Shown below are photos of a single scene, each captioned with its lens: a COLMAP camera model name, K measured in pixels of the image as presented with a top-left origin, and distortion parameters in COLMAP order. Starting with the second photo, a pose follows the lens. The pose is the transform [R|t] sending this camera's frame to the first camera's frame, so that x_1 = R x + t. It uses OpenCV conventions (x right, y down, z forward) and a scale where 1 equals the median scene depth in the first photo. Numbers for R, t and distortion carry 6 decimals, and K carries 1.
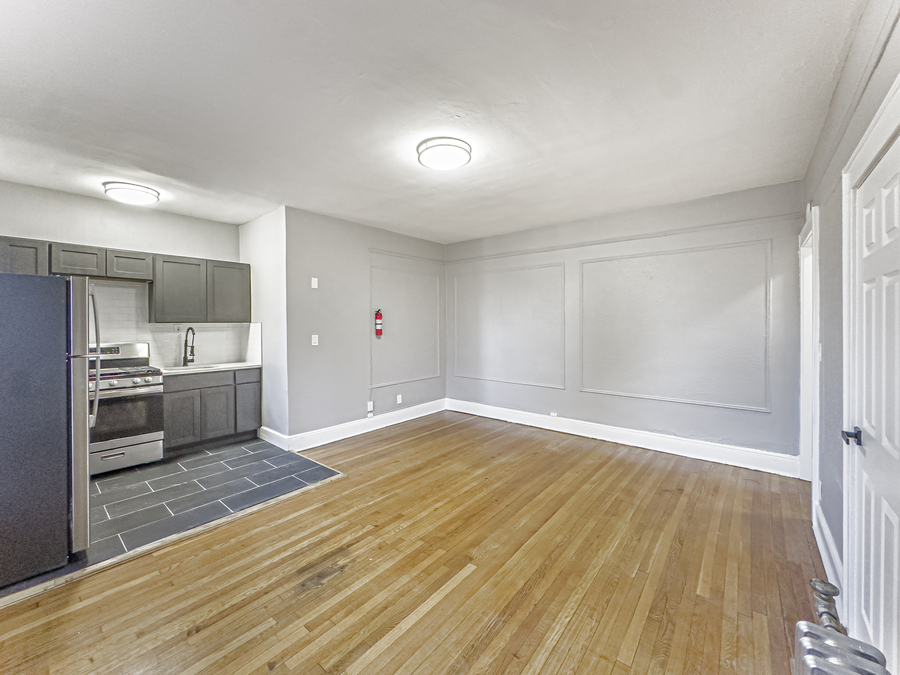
lens RADIAL K [[370.8, 0, 452.7], [0, 370.8, 326.5], [0, 0, 1]] dist [-0.000484, -0.000005]
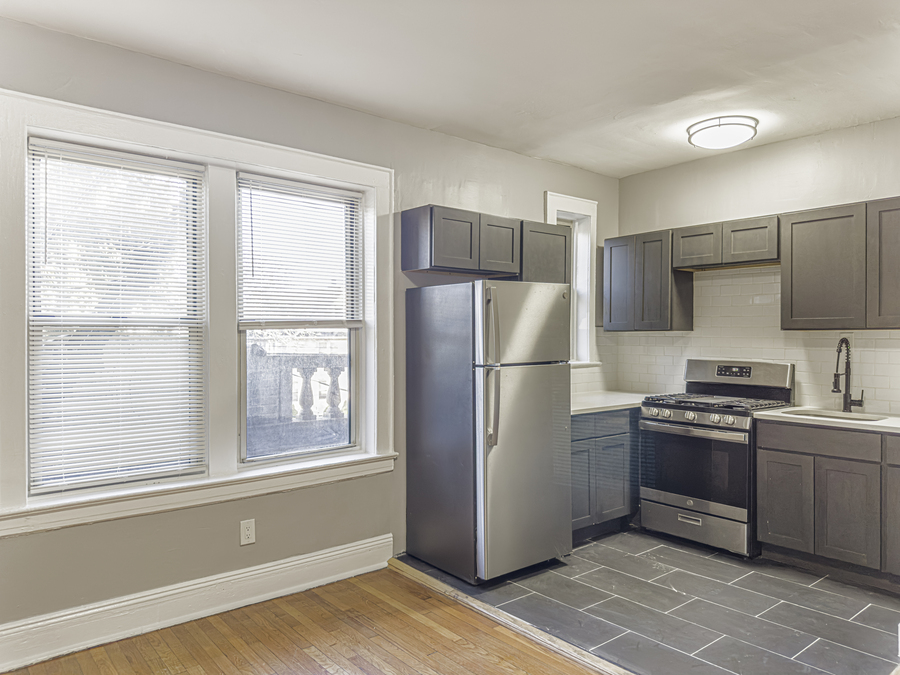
lens RADIAL K [[634.0, 0, 450.0], [0, 634.0, 337.5], [0, 0, 1]] dist [0.101656, -0.141171]
pose [[-0.190730, 0.005373, -0.981628, 0.353972], [-0.008180, 0.999942, 0.007063, -0.000395], [0.981608, 0.009377, -0.190675, 0.765956]]
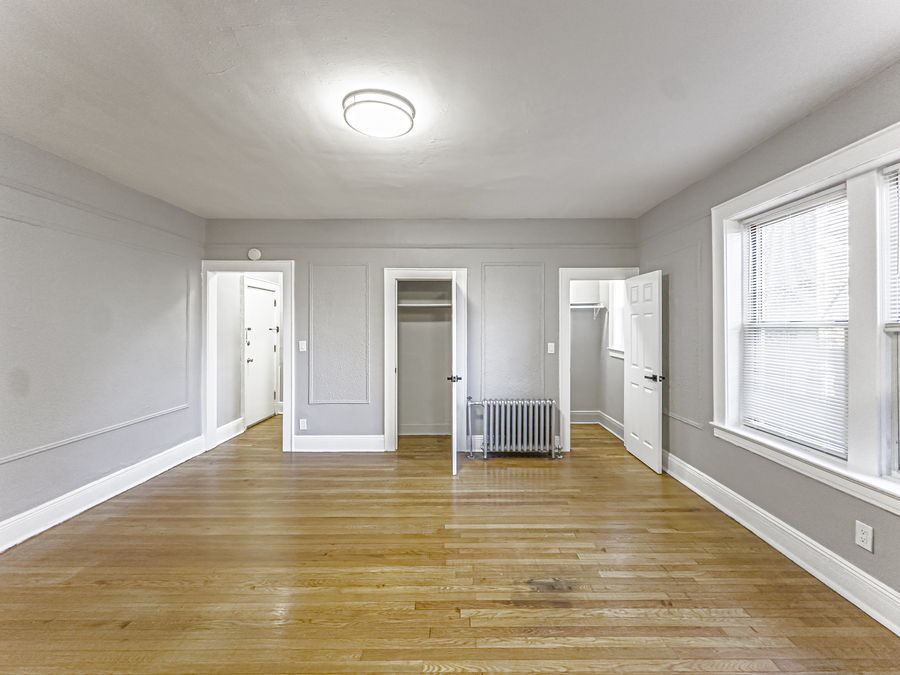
lens RADIAL K [[363.1, 0, 460.6], [0, 363.1, 325.7], [0, 0, 1]] dist [0.000758, 0.000140]
pose [[-0.642239, 0.002366, 0.766501, -0.572709], [0.008915, 0.999951, 0.004383, -0.019100], [-0.766453, 0.009648, -0.642228, 1.092826]]
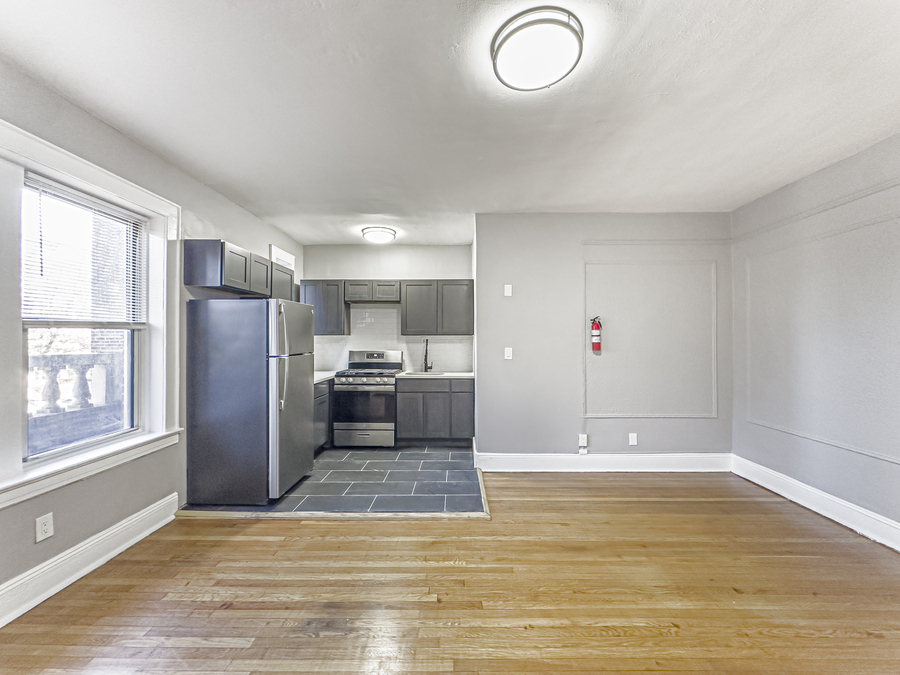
lens RADIAL K [[362.6, 0, 451.6], [0, 362.6, 338.8], [0, 0, 1]] dist [-0.001271, -0.000010]
pose [[0.626441, 0.000030, -0.779469, 0.284914], [-0.009365, 0.999928, -0.007487, 0.011626], [0.779413, 0.011990, 0.626396, 0.418375]]
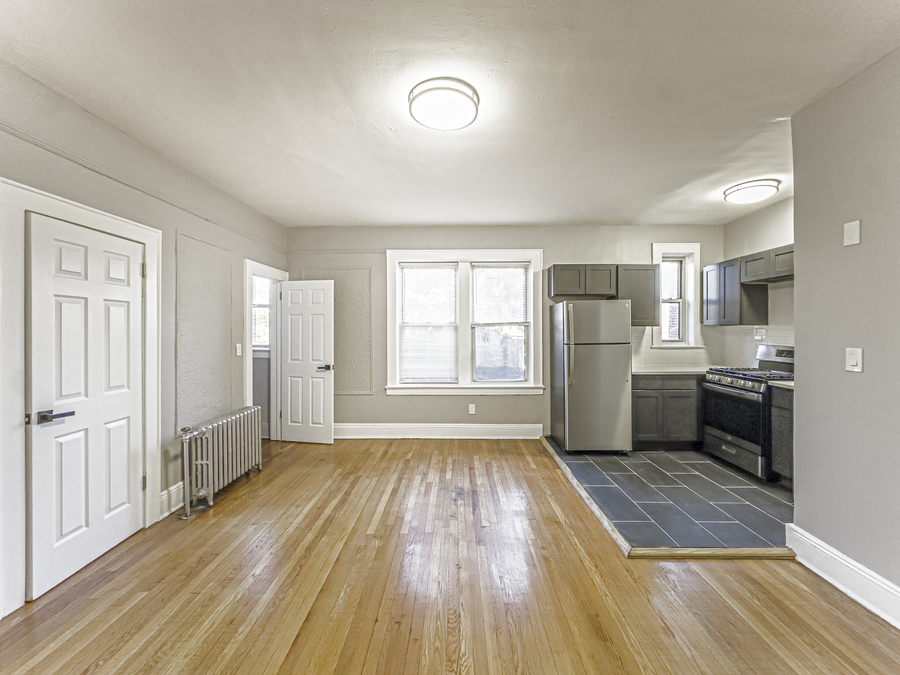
lens RADIAL K [[361.2, 0, 452.1], [0, 361.2, 331.8], [0, 0, 1]] dist [0.000116, 0.000077]
pose [[-0.783199, 0.006667, -0.621736, 0.349054], [-0.001594, 0.999918, 0.012730, -0.001736], [0.621770, 0.010961, -0.783124, 1.286330]]
